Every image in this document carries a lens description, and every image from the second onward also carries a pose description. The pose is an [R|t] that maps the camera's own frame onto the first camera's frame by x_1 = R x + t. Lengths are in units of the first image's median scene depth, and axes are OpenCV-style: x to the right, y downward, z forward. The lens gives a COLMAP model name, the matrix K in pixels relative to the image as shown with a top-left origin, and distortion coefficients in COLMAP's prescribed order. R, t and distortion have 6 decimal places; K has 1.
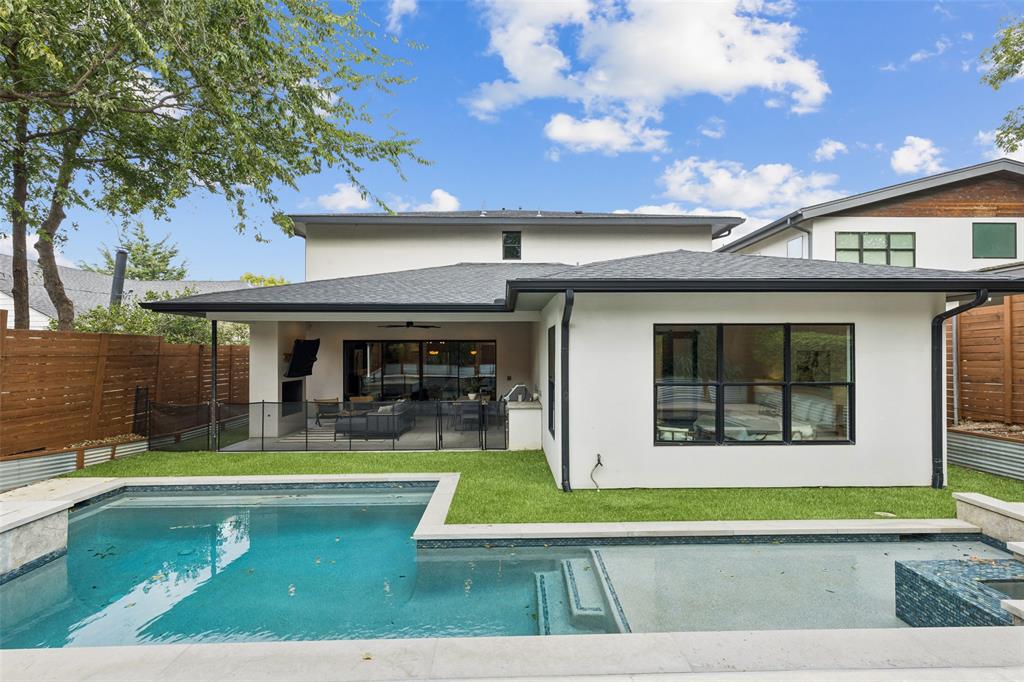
lens RADIAL K [[463.9, 0, 514.2], [0, 463.9, 348.6], [0, 0, 1]] dist [0.009545, -0.001312]
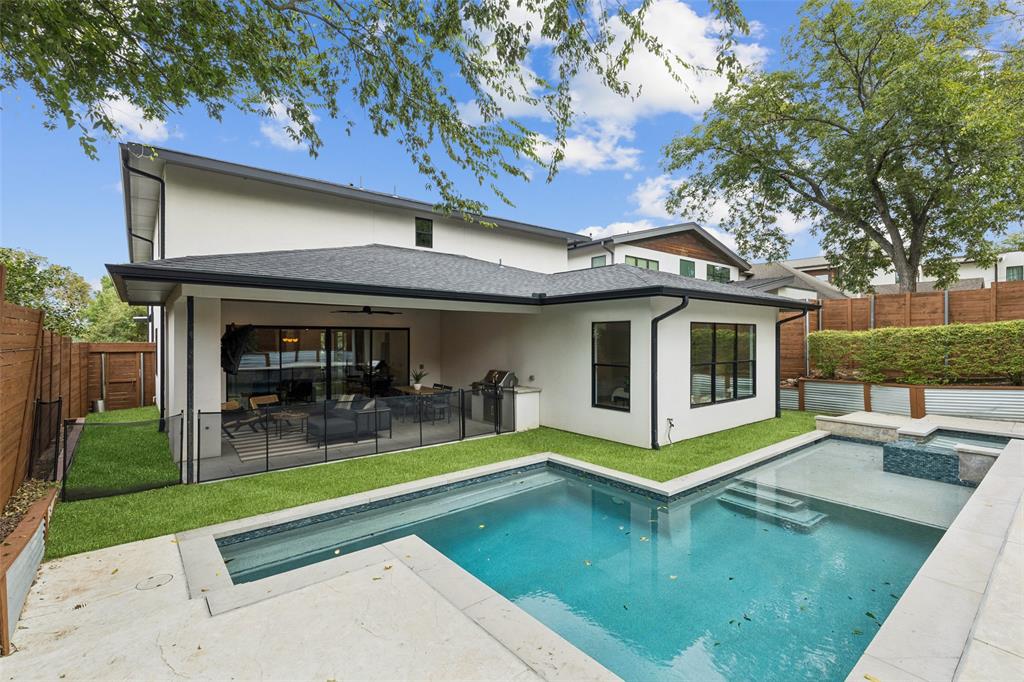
lens RADIAL K [[463.9, 0, 507.9], [0, 463.9, 341.0], [0, 0, 1]] dist [0.009545, -0.001312]
pose [[0.791485, -0.001353, 0.611188, -0.683627], [-0.006275, 0.999927, 0.010340, -0.004194], [-0.611157, -0.012019, 0.791418, 0.155073]]
